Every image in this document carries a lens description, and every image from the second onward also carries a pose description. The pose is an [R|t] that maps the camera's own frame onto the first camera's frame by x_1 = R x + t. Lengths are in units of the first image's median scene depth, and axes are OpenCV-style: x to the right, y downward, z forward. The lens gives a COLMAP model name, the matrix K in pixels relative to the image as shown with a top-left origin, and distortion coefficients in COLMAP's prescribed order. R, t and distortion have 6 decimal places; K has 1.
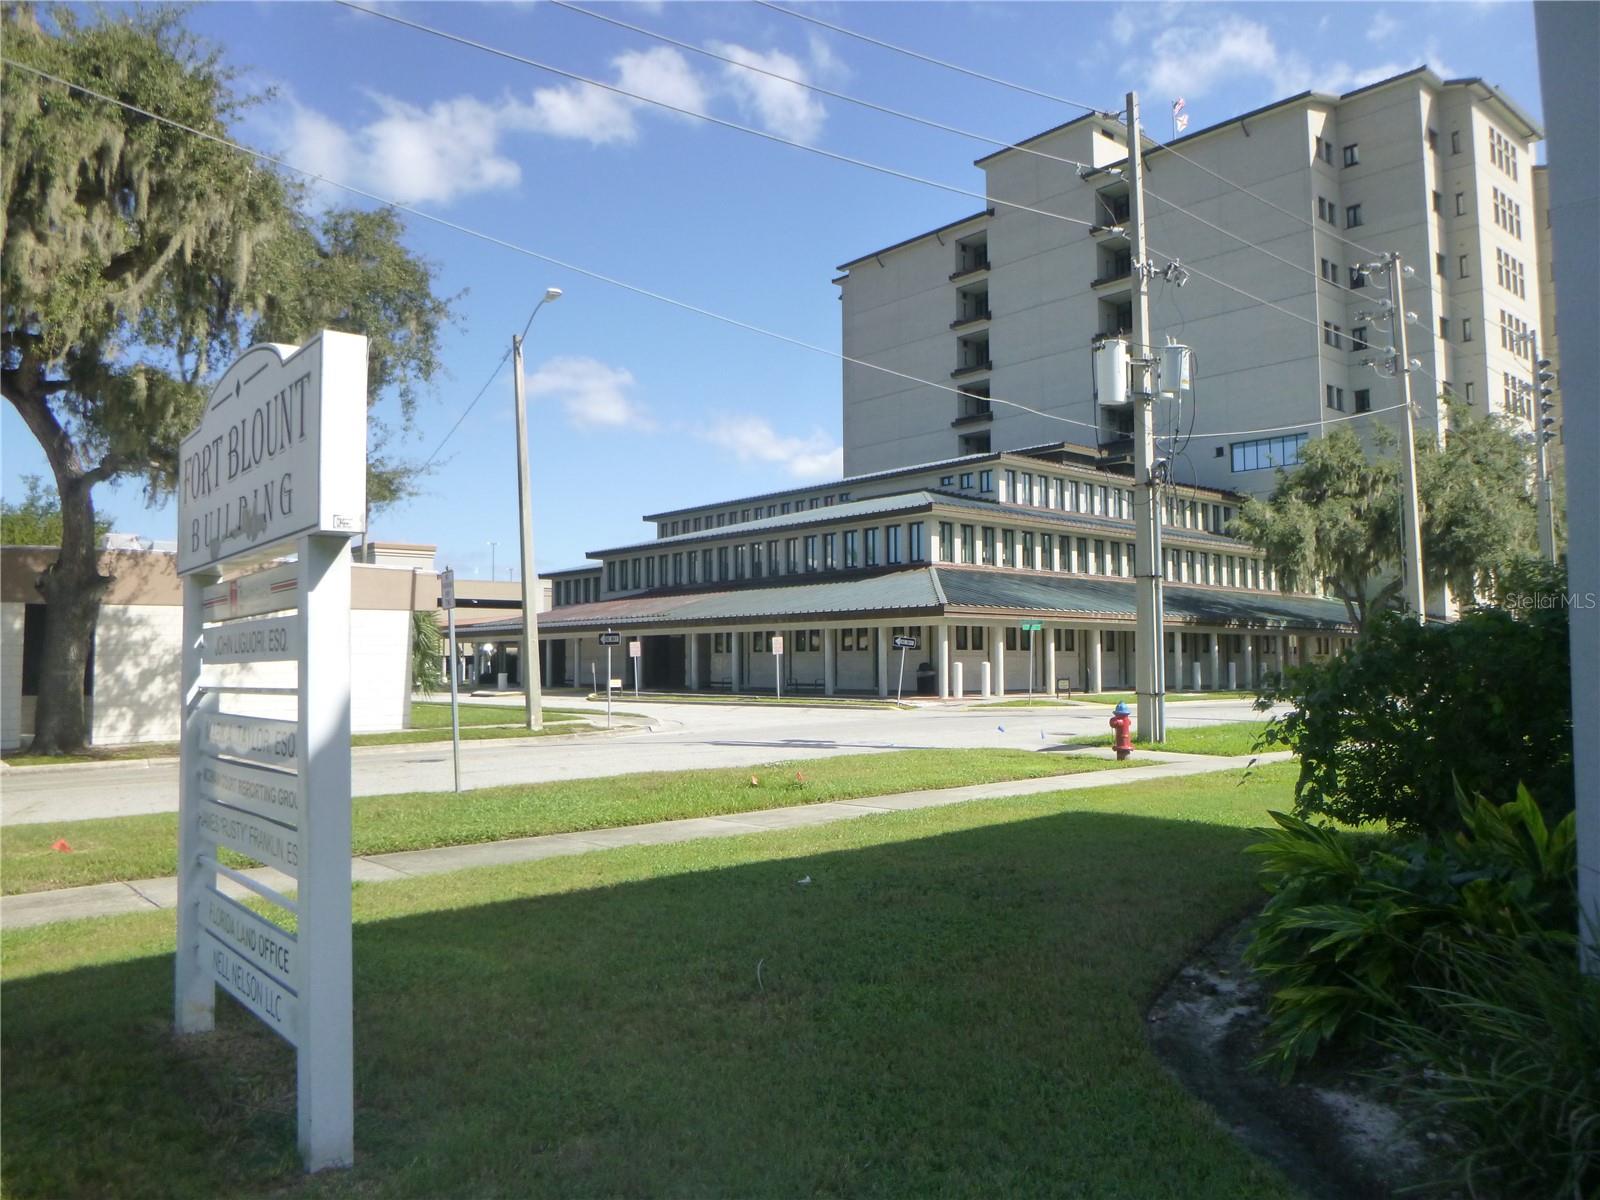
lens RADIAL K [[1141.8, 0, 800.0], [0, 1141.8, 600.0], [0, 0, 1]] dist [-0.010244, -0.006039]
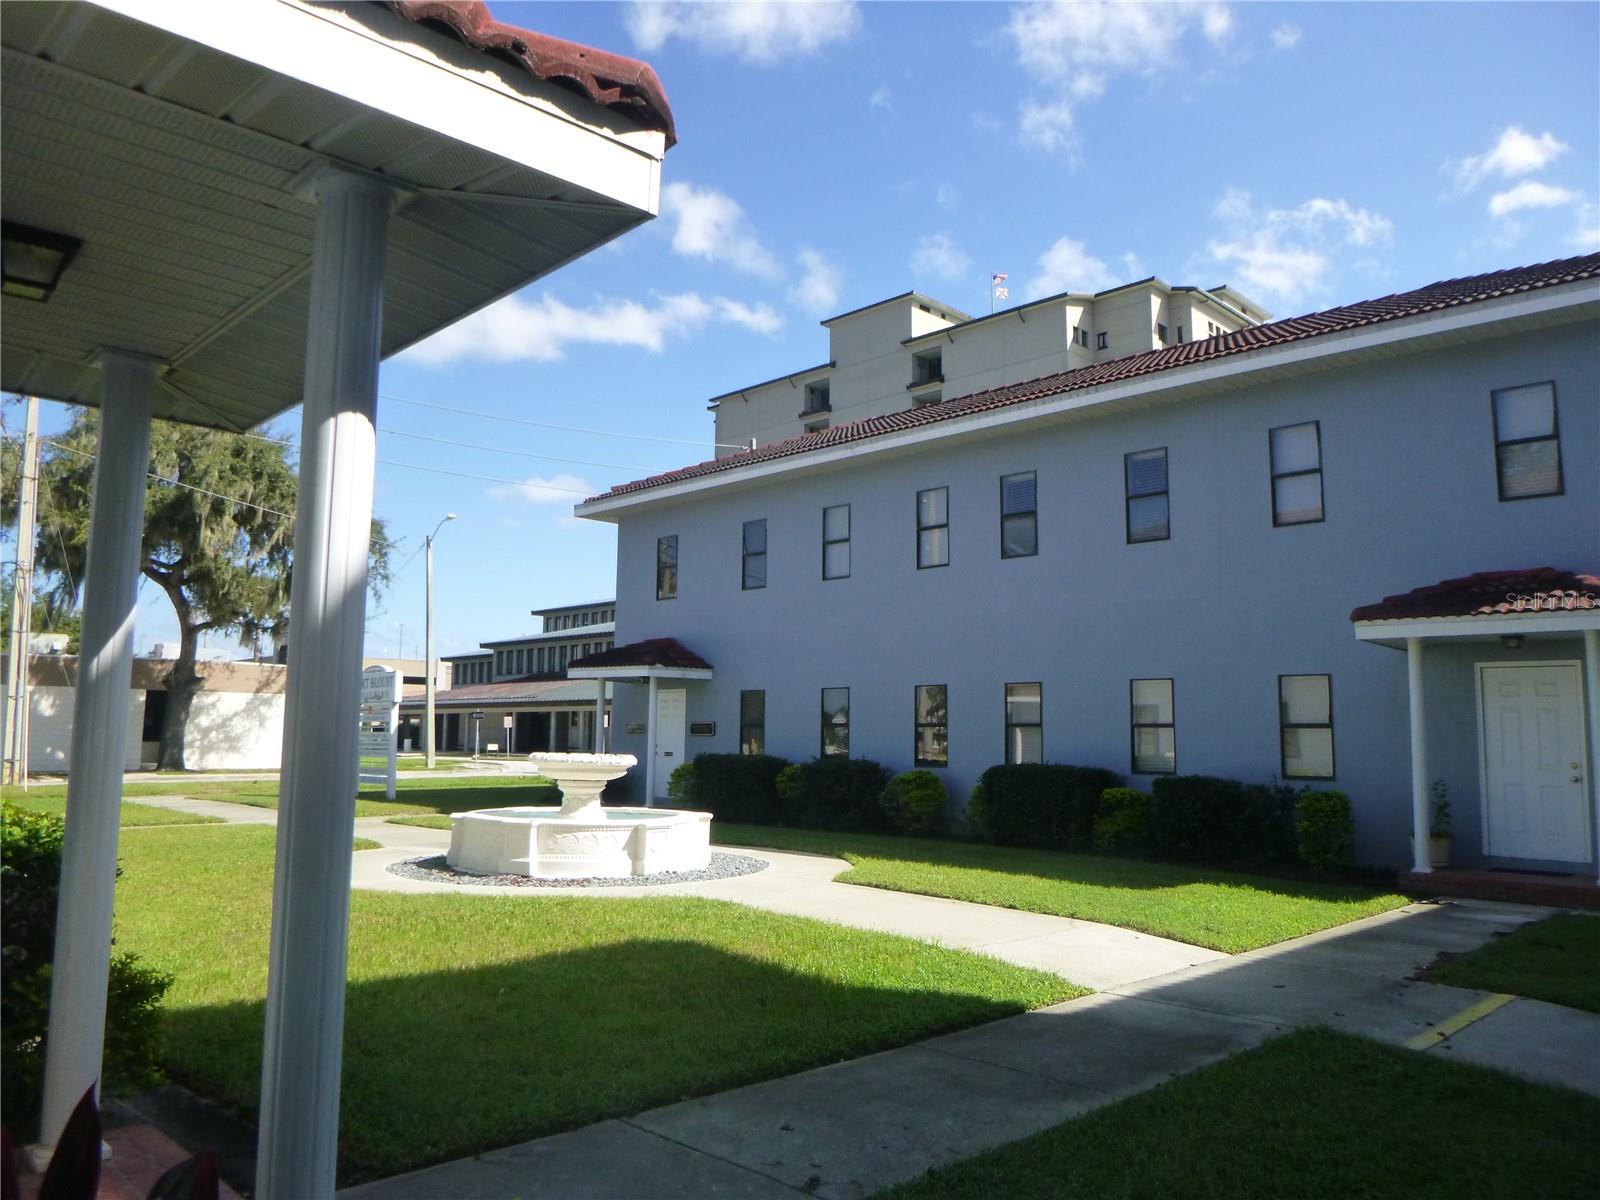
lens RADIAL K [[1181.9, 0, 800.6], [0, 1181.9, 582.1], [0, 0, 1]] dist [-0.000392, -0.001141]
pose [[0.997559, 0.022270, 0.066189, 0.067866], [-0.016934, 0.996643, -0.080105, -0.010237], [-0.067750, 0.078789, 0.994586, -0.280316]]
